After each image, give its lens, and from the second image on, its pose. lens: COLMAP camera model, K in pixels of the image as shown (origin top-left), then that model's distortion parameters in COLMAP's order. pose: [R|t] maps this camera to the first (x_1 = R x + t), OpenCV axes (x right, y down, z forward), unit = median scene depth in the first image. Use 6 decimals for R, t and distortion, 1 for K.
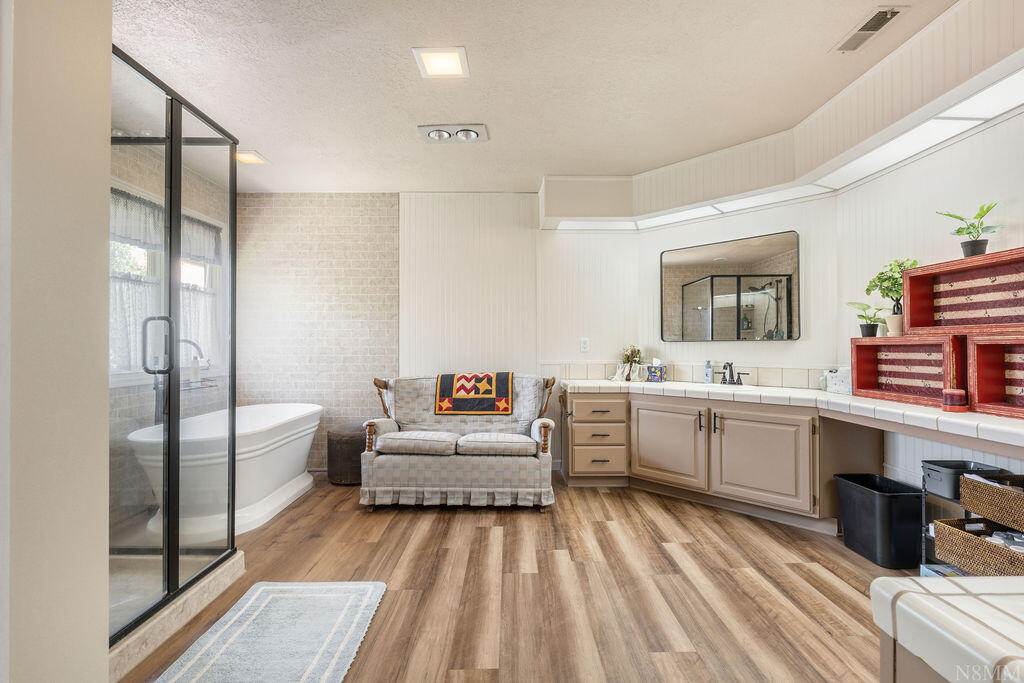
lens RADIAL K [[456.0, 0, 513.8], [0, 456.0, 338.6], [0, 0, 1]] dist [-0.008298, 0.000393]
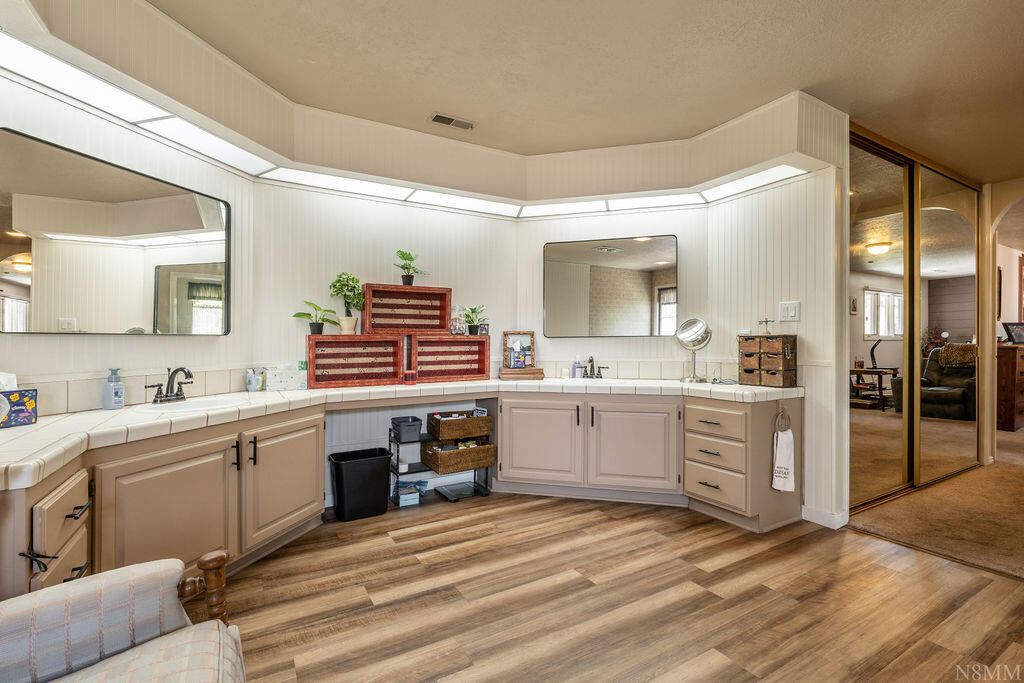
lens RADIAL K [[456.0, 0, 512.3], [0, 456.0, 343.8], [0, 0, 1]] dist [-0.008298, 0.000393]
pose [[-0.490731, -0.000820, 0.871311, -0.433247], [-0.010454, 0.999933, -0.004947, 0.020608], [-0.871249, -0.011536, -0.490706, 1.161707]]
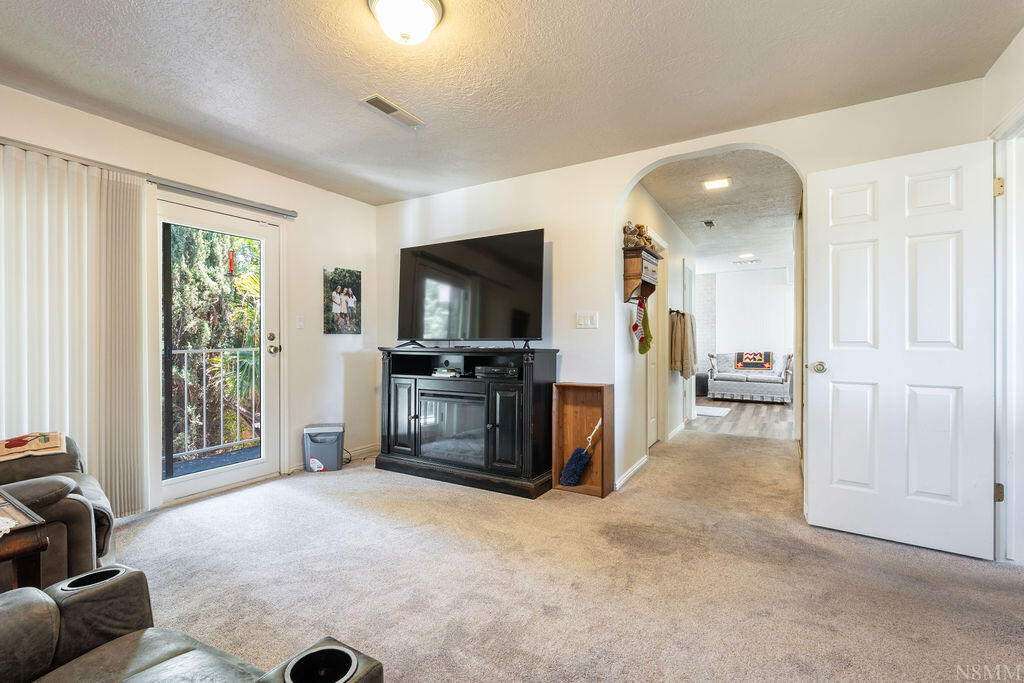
lens RADIAL K [[456.0, 0, 515.0], [0, 456.0, 342.1], [0, 0, 1]] dist [-0.008298, 0.000393]
pose [[0.860502, -0.001016, -0.509446, 0.059605], [0.009713, 0.999849, 0.014413, -0.022828], [0.509354, -0.017351, 0.860382, -1.941032]]
